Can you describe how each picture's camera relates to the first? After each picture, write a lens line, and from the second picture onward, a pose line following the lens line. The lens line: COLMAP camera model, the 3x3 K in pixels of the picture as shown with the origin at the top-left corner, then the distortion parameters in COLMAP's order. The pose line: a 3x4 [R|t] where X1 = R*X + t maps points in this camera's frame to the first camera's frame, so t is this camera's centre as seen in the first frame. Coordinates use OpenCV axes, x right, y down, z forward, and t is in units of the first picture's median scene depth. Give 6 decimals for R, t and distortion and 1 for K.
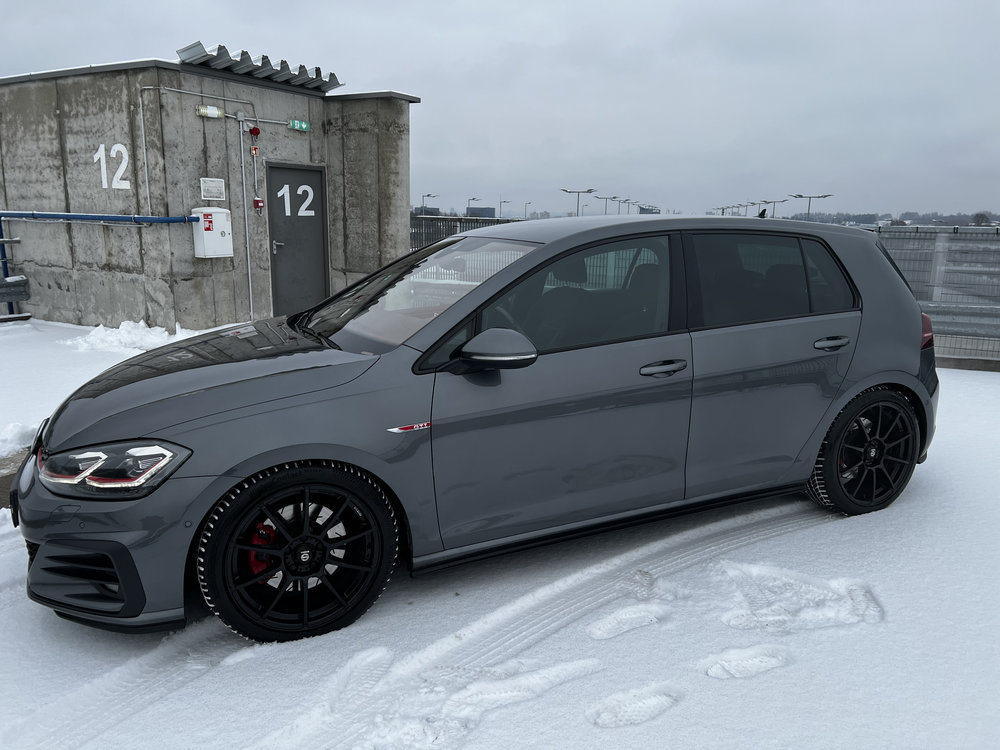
lens RADIAL K [[771.2, 0, 504.6], [0, 771.2, 377.4], [0, 0, 1]] dist [0.046681, -0.020162]
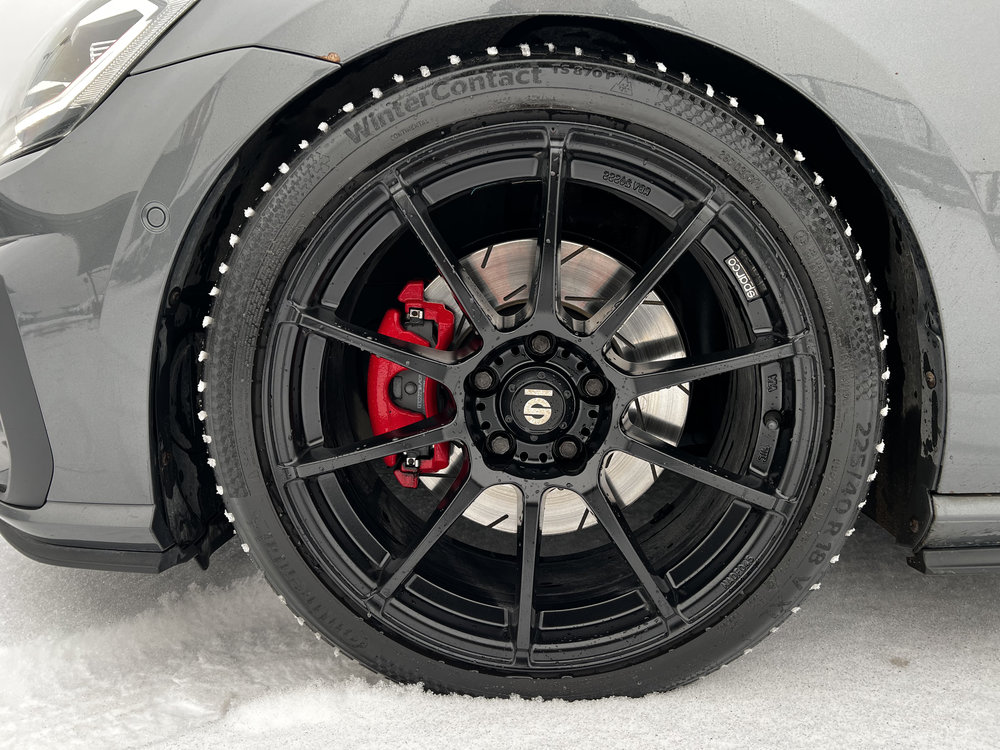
lens RADIAL K [[771.2, 0, 499.7], [0, 771.2, 378.2], [0, 0, 1]] dist [0.046681, -0.020162]
pose [[0.890003, 0.075151, -0.449718, -0.142324], [-0.085707, 0.996316, -0.003125, 0.218688], [0.447826, 0.041325, 0.893165, 0.732209]]
